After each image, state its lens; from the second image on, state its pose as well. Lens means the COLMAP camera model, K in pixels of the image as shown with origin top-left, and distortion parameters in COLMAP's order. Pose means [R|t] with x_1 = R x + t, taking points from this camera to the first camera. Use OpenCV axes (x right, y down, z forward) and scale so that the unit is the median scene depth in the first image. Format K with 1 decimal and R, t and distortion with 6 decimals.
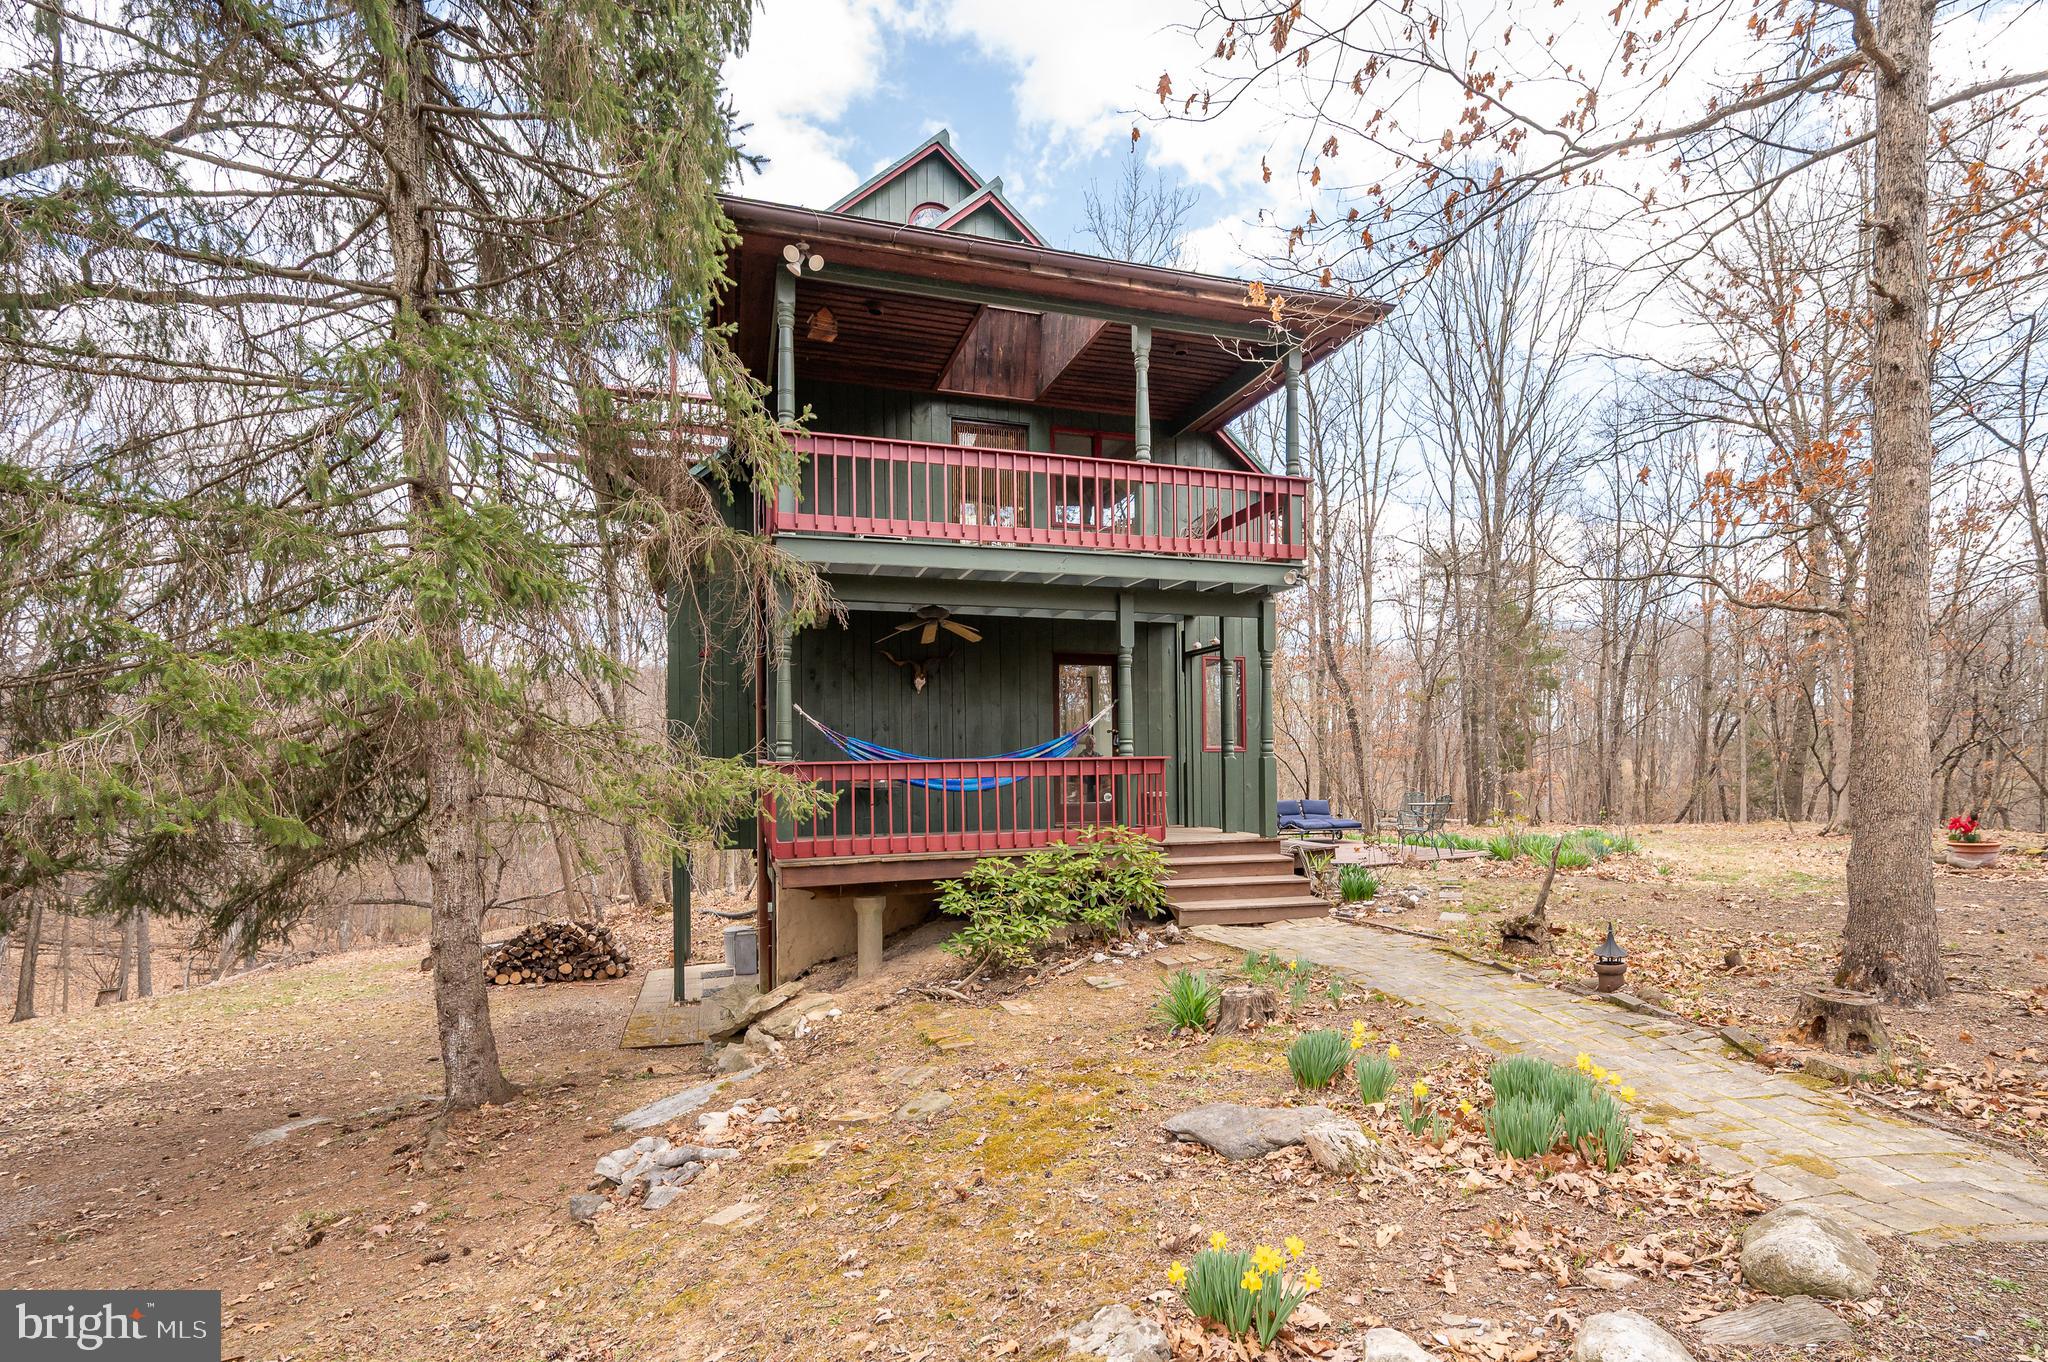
lens RADIAL K [[965.8, 0, 1054.2], [0, 965.8, 720.6], [0, 0, 1]] dist [0.001067, -0.000176]
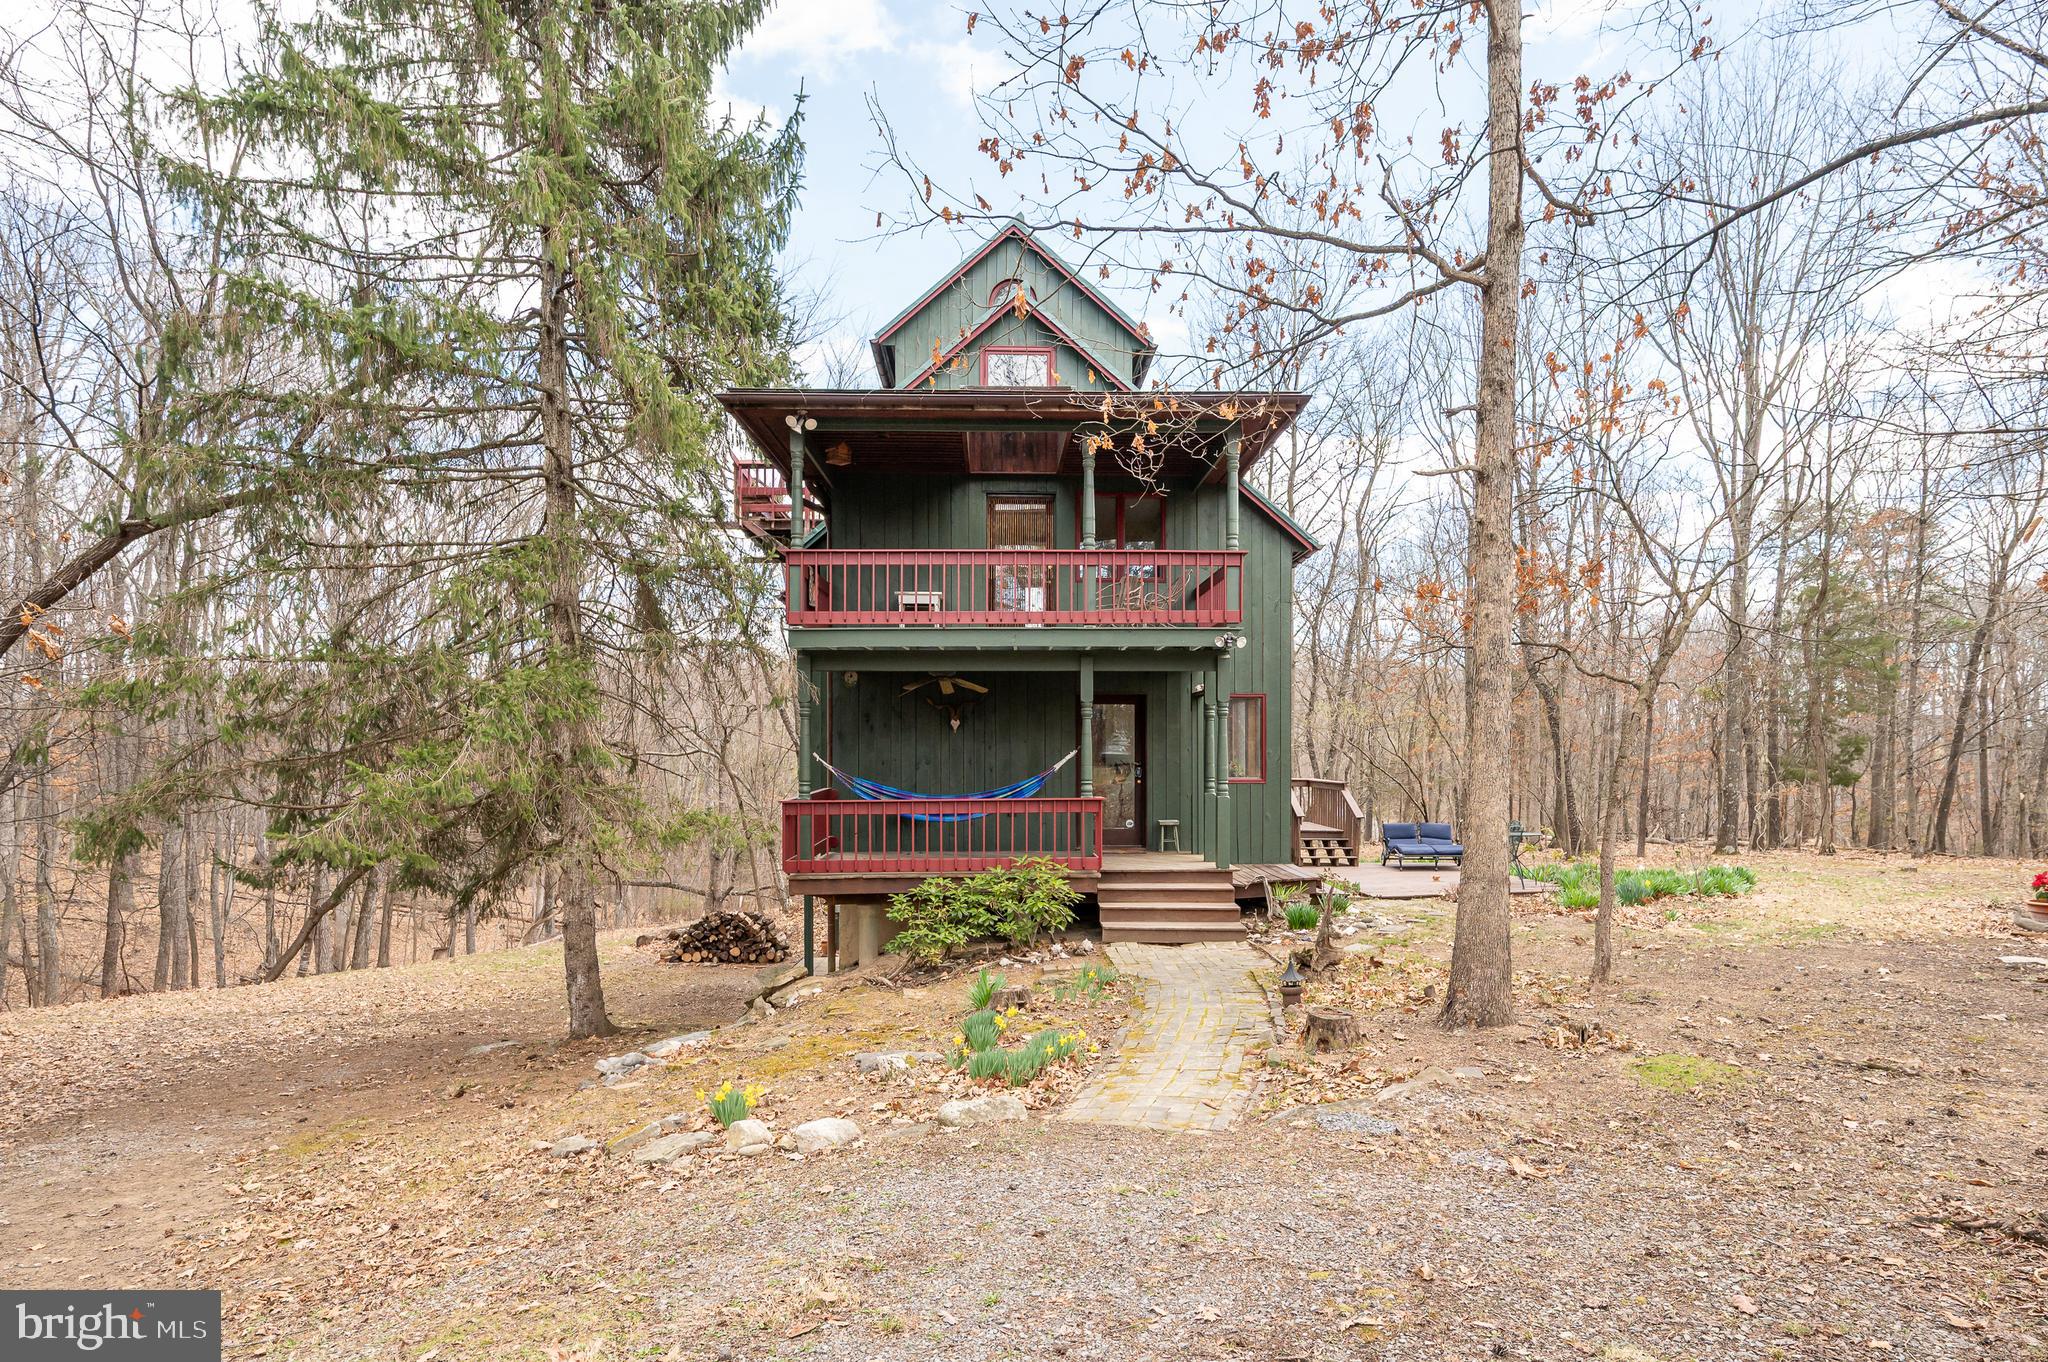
lens RADIAL K [[1076.8, 0, 1029.4], [0, 1076.8, 698.8], [0, 0, 1]] dist [0.002555, 0.000330]
pose [[0.957404, -0.006985, -0.288668, 0.444165], [0.005031, 0.999959, -0.007508, -0.080679], [0.288709, 0.005736, 0.957400, -0.313072]]
